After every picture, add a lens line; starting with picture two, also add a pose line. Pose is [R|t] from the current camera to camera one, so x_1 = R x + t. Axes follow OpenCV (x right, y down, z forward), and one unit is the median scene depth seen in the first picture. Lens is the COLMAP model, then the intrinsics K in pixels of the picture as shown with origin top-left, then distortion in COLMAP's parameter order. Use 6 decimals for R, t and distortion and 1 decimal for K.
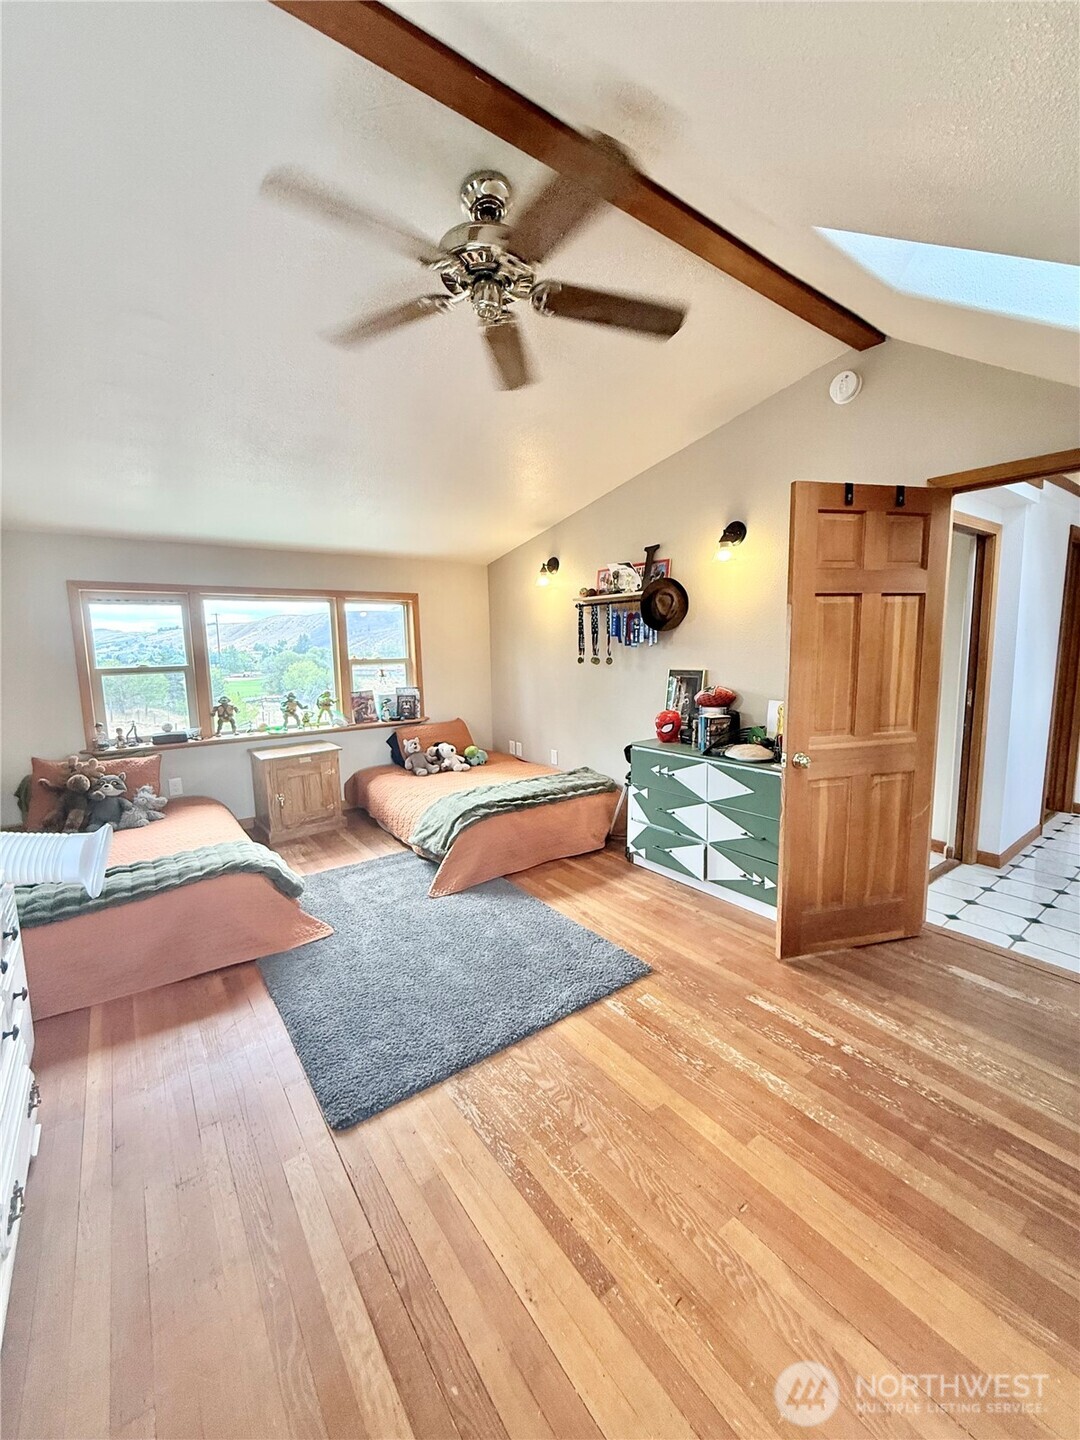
lens RADIAL K [[573.1, 0, 541.0], [0, 573.1, 714.5], [0, 0, 1]] dist [-0.000276, 0.000030]
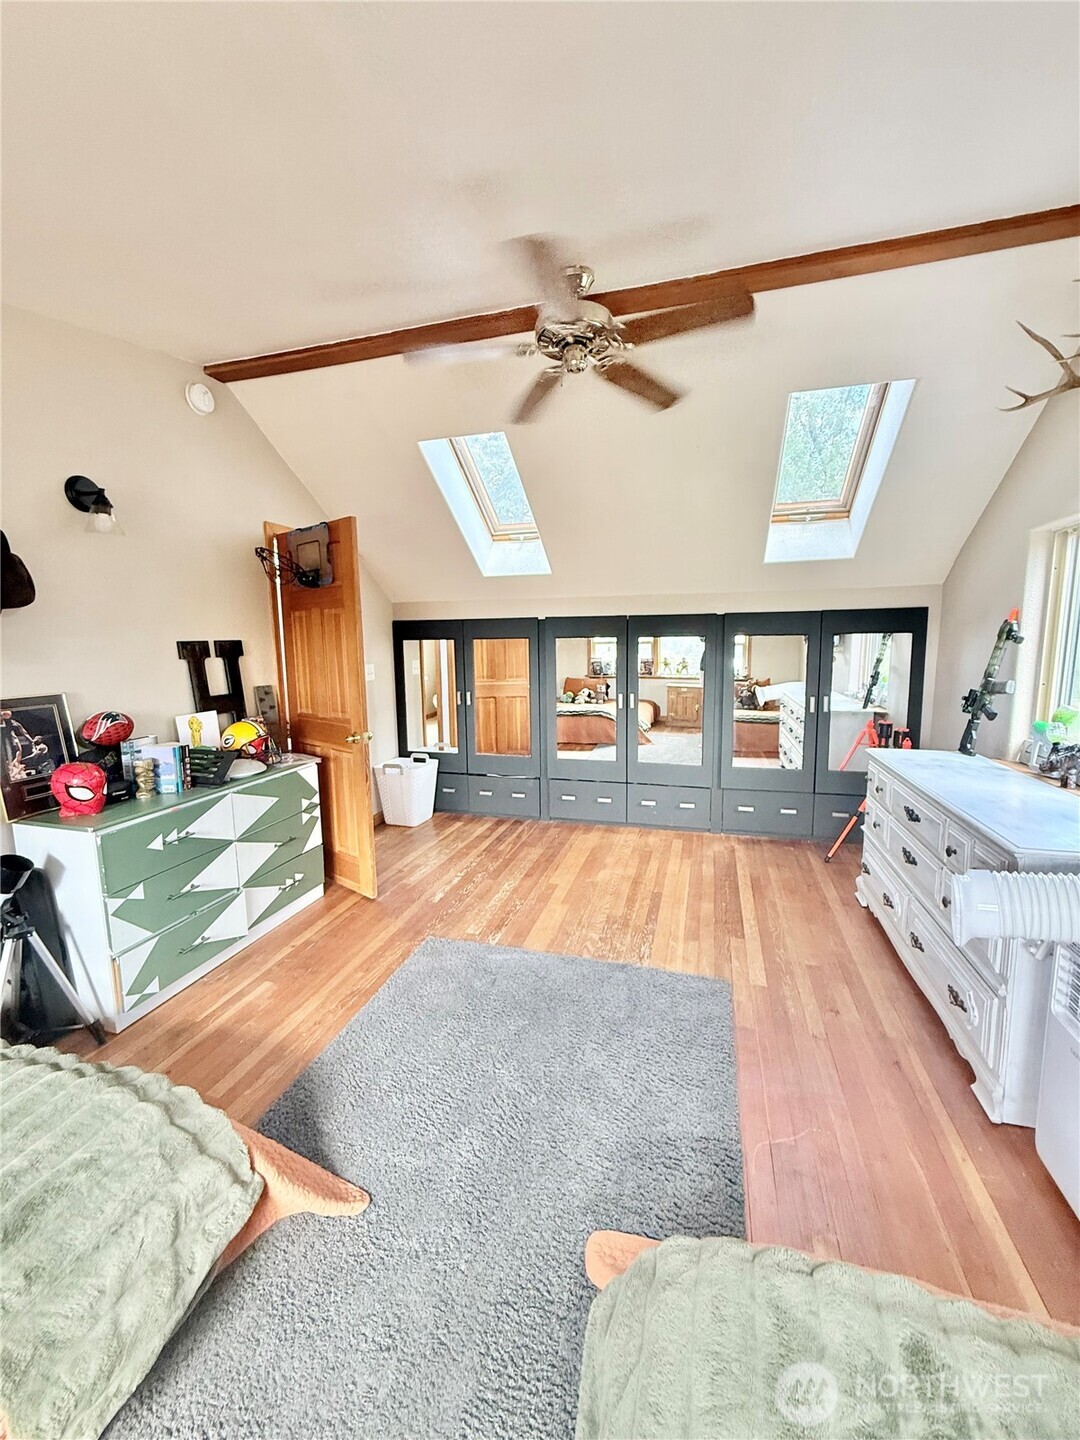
lens RADIAL K [[573.1, 0, 541.0], [0, 573.1, 714.5], [0, 0, 1]] dist [-0.000276, 0.000030]
pose [[-0.605293, -0.080450, 0.791927, -0.853148], [0.124003, 0.973204, 0.193644, -0.177477], [-0.786285, 0.215412, -0.579097, 1.522002]]
